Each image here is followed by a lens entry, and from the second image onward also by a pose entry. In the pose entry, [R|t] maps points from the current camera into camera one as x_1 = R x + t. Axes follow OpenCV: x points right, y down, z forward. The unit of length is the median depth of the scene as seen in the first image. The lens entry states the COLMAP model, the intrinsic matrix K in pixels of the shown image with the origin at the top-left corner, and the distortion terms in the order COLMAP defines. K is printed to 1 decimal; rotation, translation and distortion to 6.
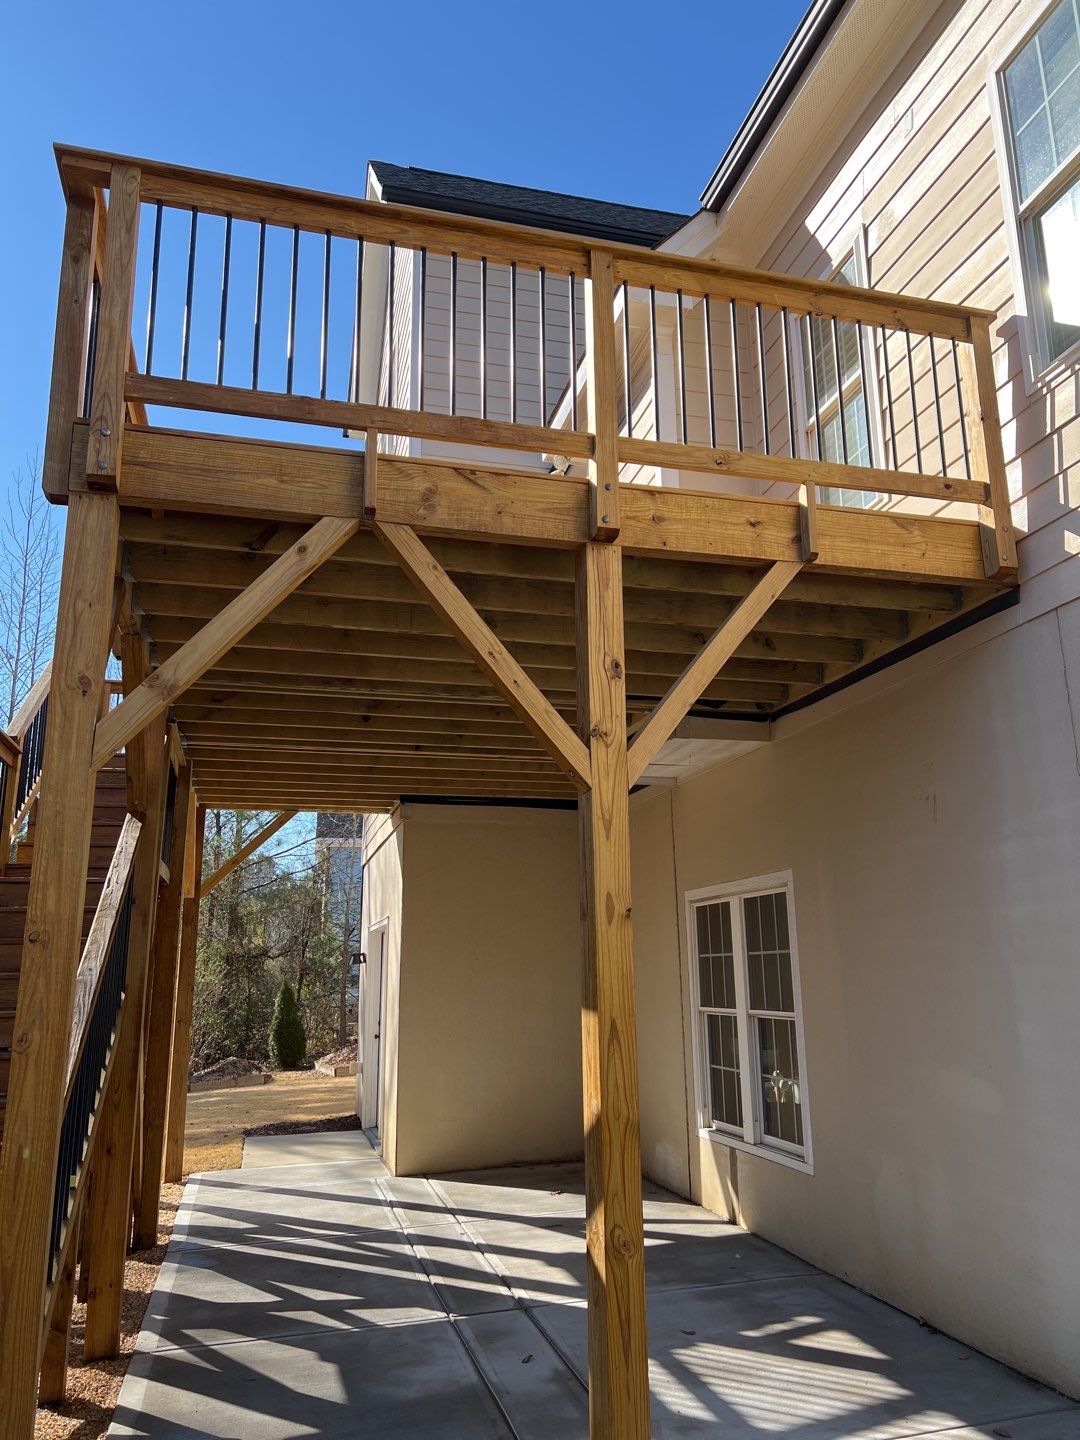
lens RADIAL K [[1068.7, 0, 540.0], [0, 1068.7, 720.0], [0, 0, 1]] dist [0.066825, -0.075494]
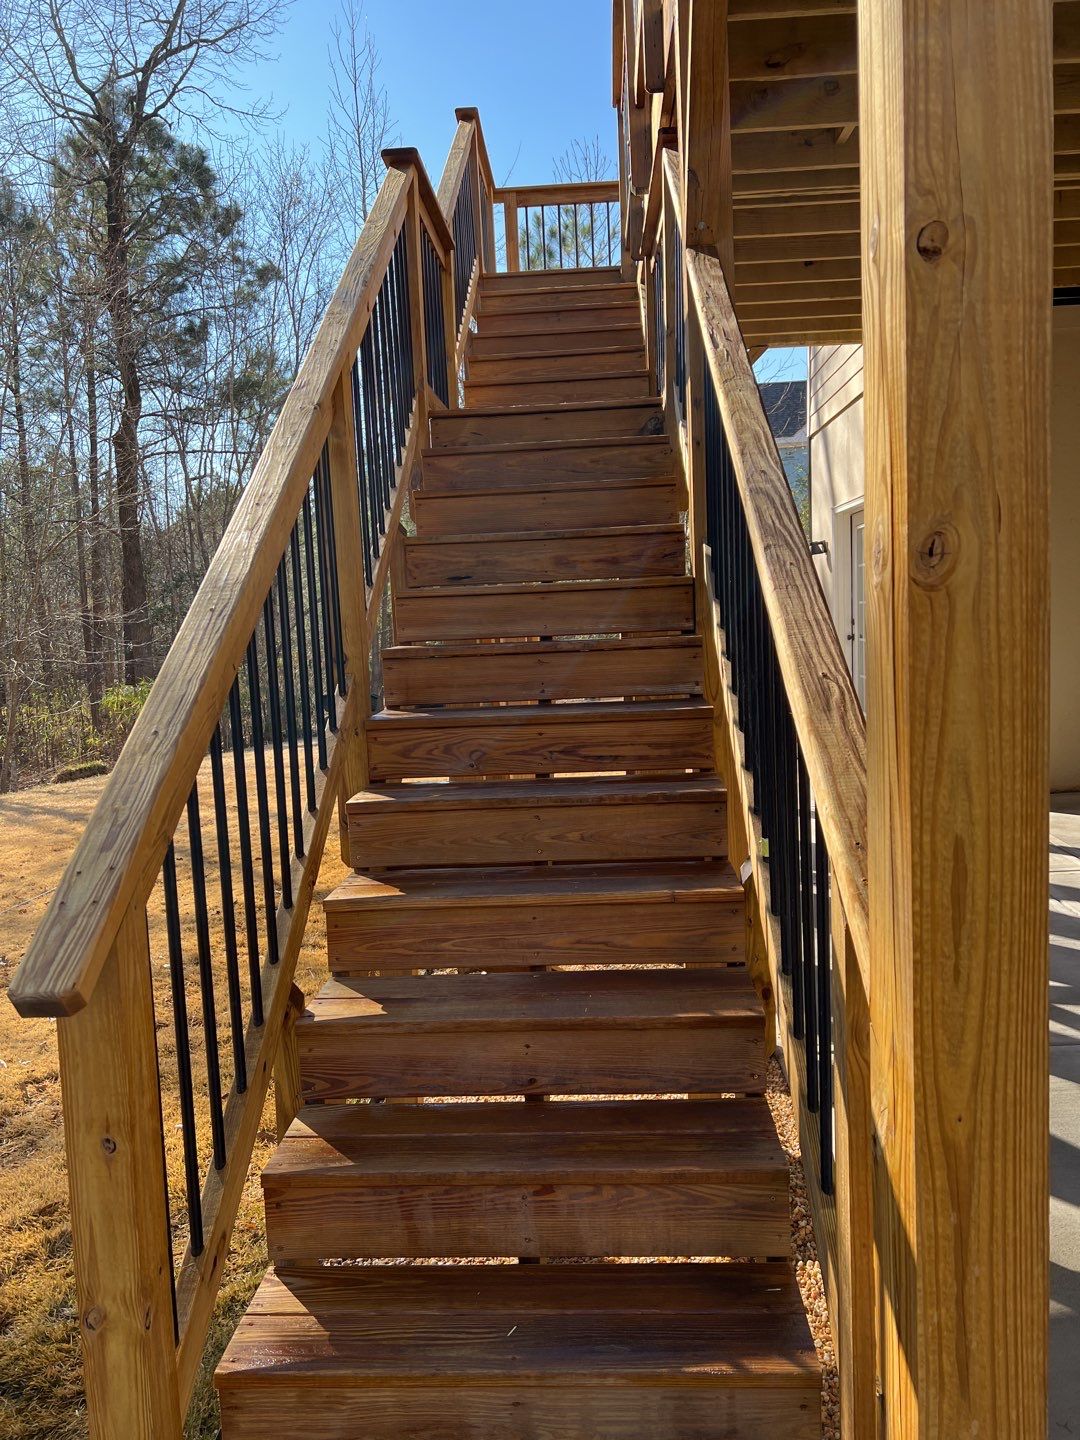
lens RADIAL K [[1068.7, 0, 540.0], [0, 1068.7, 720.0], [0, 0, 1]] dist [0.066825, -0.075494]
pose [[0.952975, 0.004930, -0.303010, -0.498943], [0.099325, 0.939558, 0.327666, 0.225997], [0.286311, -0.342354, 0.894885, 0.655553]]
